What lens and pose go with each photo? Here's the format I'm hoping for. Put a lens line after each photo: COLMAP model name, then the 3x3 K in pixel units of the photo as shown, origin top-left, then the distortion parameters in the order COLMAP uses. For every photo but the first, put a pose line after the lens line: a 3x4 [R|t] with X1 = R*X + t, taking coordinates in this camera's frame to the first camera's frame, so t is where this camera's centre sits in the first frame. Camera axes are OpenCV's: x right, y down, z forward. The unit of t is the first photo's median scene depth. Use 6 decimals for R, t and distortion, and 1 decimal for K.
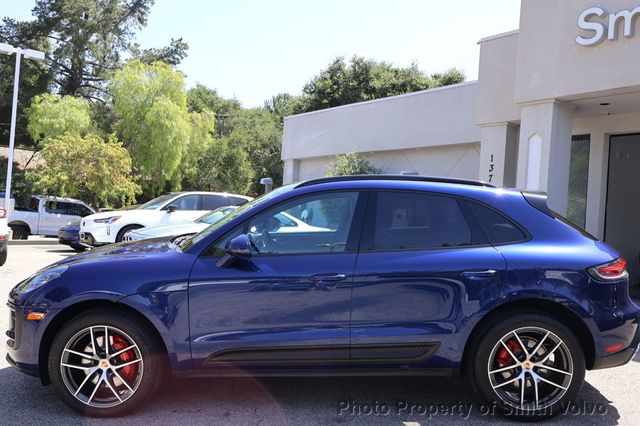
lens RADIAL K [[630.7, 0, 321.2], [0, 630.7, 212.3], [0, 0, 1]] dist [-0.007335, 0.000000]
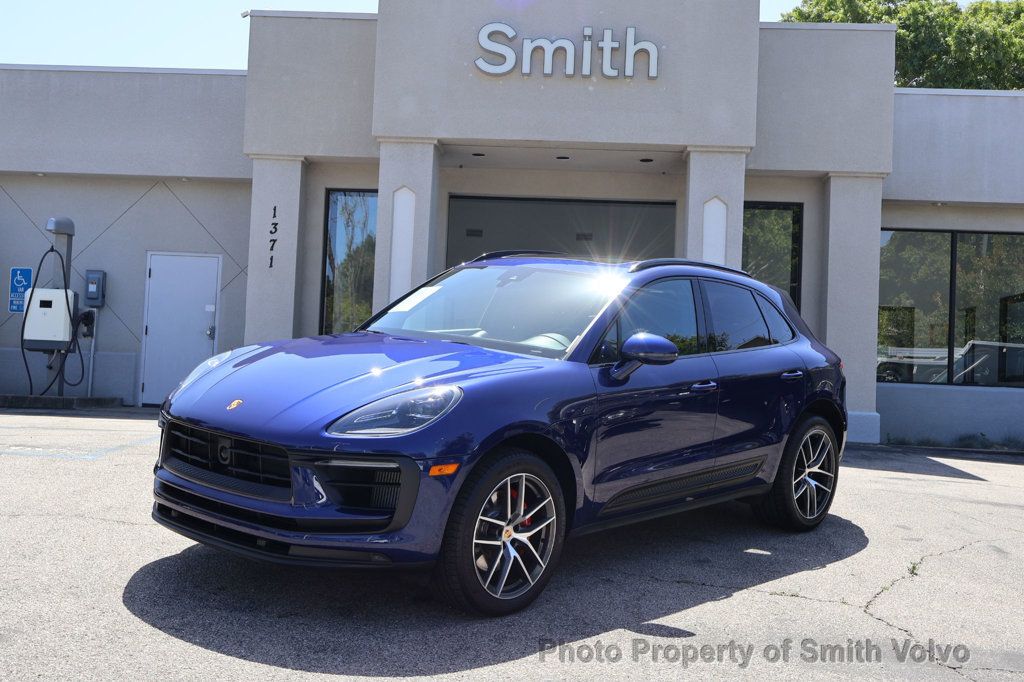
lens RADIAL K [[1187.2, 0, 513.0], [0, 1187.2, 341.8], [0, 0, 1]] dist [0.027402, 0.000000]
pose [[0.621331, -0.010377, 0.783480, -0.874587], [-0.018951, 0.999421, 0.028265, 0.006113], [-0.783319, -0.032410, 0.620774, 0.164532]]
